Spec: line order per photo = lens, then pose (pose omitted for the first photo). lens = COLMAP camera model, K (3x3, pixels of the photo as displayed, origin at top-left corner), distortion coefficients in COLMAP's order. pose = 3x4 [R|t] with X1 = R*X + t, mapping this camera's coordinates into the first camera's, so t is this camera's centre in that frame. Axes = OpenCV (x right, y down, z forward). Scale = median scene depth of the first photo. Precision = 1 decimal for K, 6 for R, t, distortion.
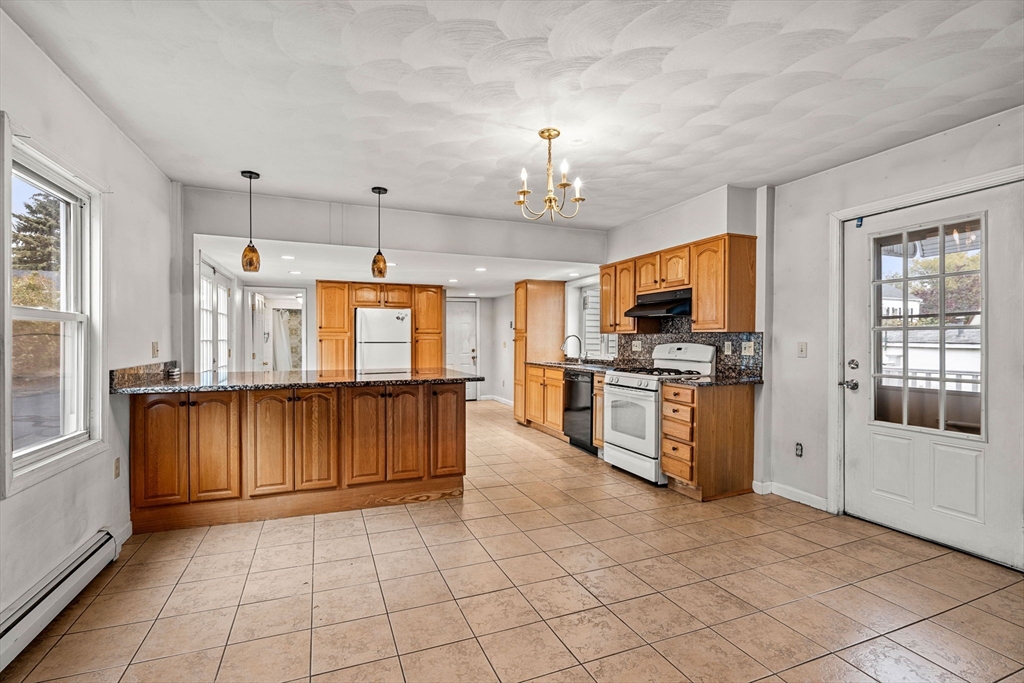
lens RADIAL K [[469.8, 0, 511.1], [0, 469.8, 339.2], [0, 0, 1]] dist [-0.001586, 0.000628]
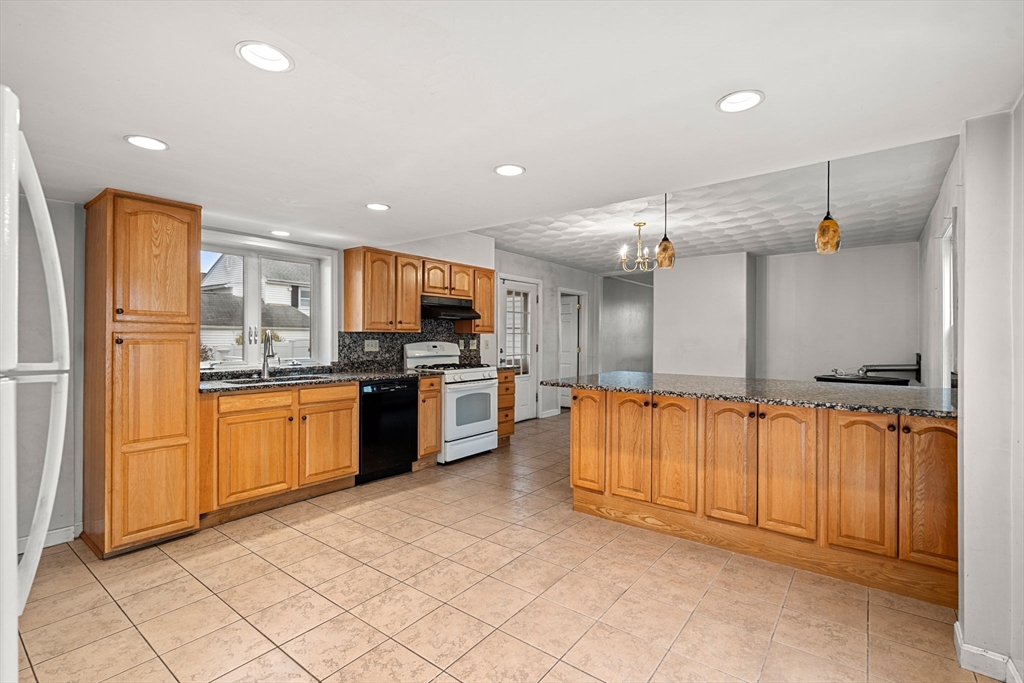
lens RADIAL K [[469.8, 0, 511.1], [0, 469.8, 339.2], [0, 0, 1]] dist [-0.001586, 0.000628]
pose [[-0.499471, -0.007400, 0.866299, -0.910203], [-0.006417, 0.999968, 0.004843, -0.005690], [-0.866307, -0.003140, -0.499503, 1.729423]]
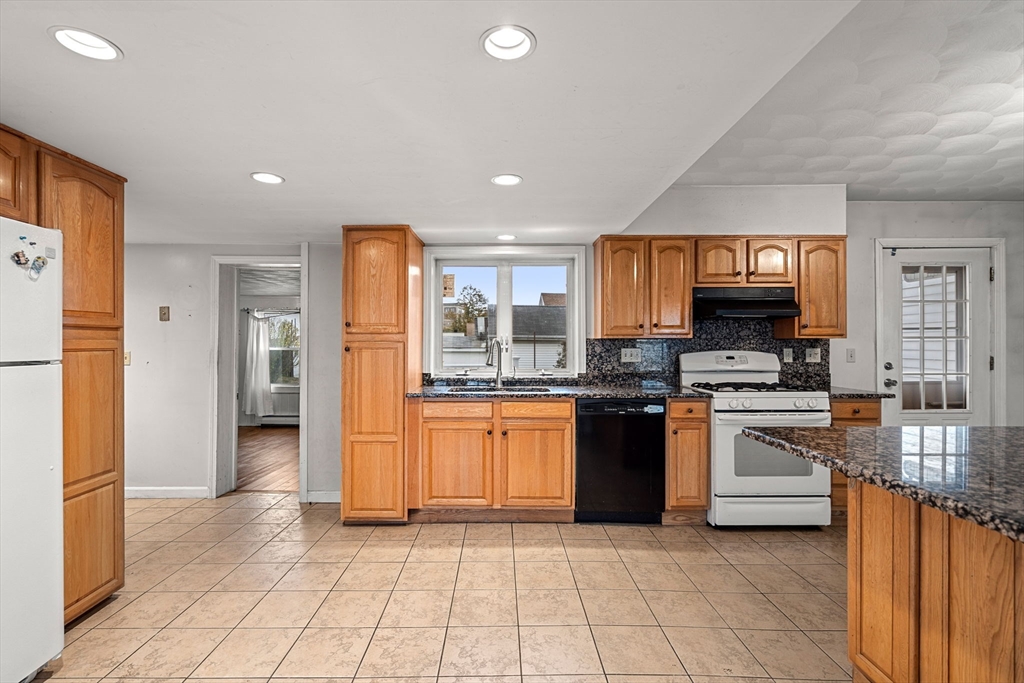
lens RADIAL K [[470.4, 0, 499.6], [0, 470.4, 345.9], [0, 0, 1]] dist [-0.003721, 0.000445]
pose [[0.377966, -0.003764, 0.925812, -0.692661], [0.000830, 0.999993, 0.003726, -0.004358], [-0.925819, -0.000640, 0.377966, 1.297584]]
